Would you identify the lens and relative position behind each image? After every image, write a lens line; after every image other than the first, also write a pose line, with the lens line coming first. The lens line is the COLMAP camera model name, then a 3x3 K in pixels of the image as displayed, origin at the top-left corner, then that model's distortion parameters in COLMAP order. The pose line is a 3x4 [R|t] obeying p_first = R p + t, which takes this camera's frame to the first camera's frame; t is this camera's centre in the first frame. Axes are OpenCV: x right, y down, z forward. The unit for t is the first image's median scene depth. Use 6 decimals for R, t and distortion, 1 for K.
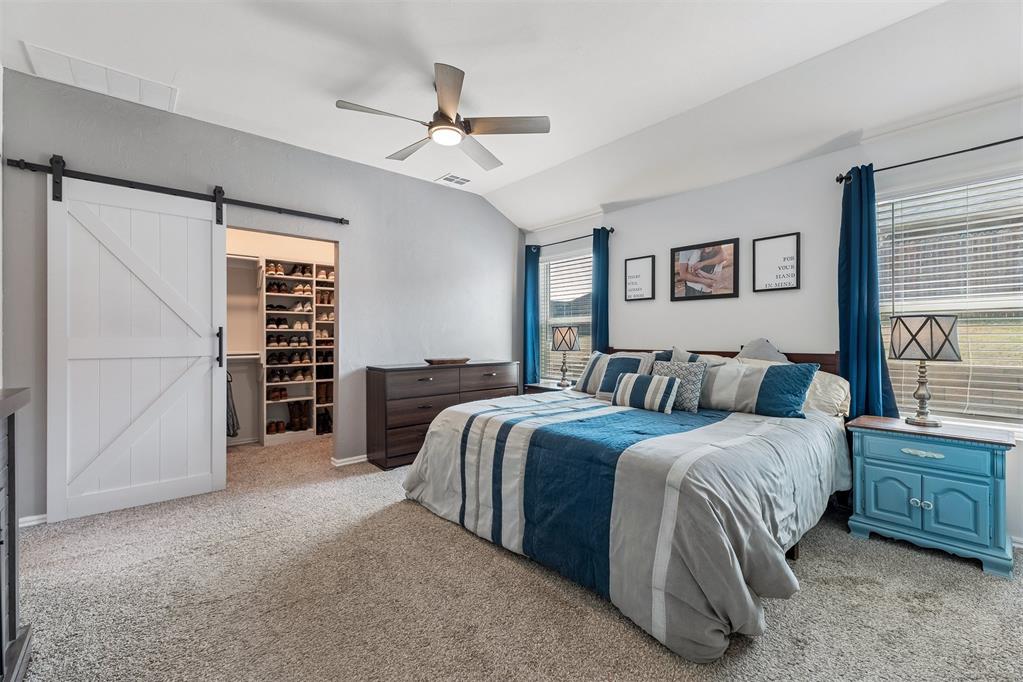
lens RADIAL K [[433.5, 0, 519.4], [0, 433.5, 337.9], [0, 0, 1]] dist [0.000230, 0.000515]
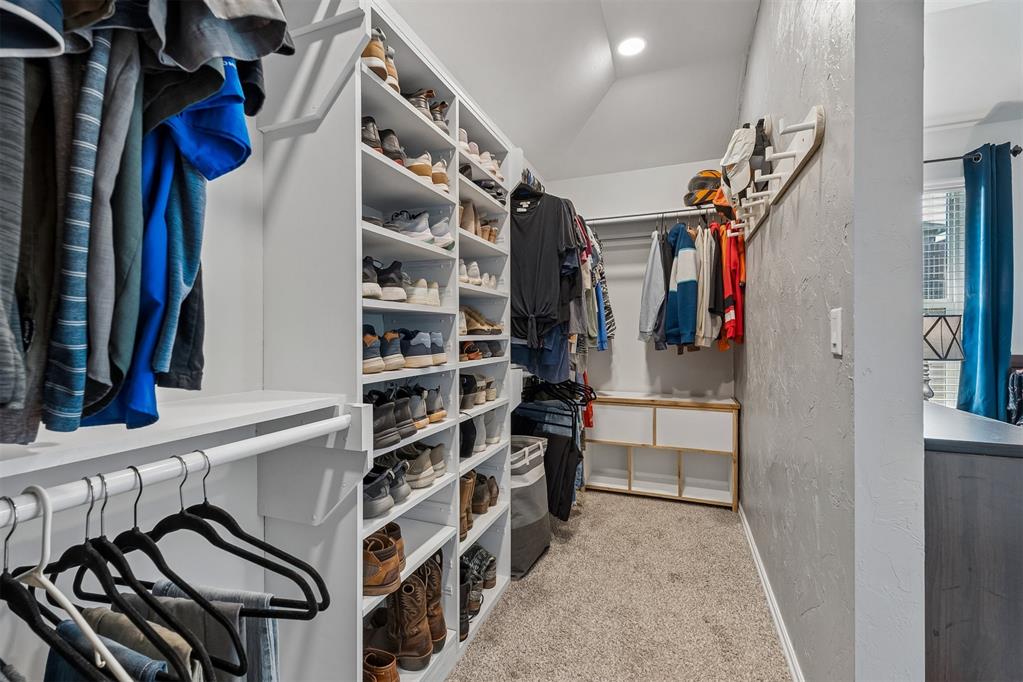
lens RADIAL K [[433.5, 0, 509.3], [0, 433.5, 335.1], [0, 0, 1]] dist [0.000230, 0.000515]
pose [[0.893277, 0.004425, 0.449486, -0.586685], [-0.006425, 0.999975, 0.002925, -0.001657], [-0.449461, -0.005500, 0.893283, 0.717423]]
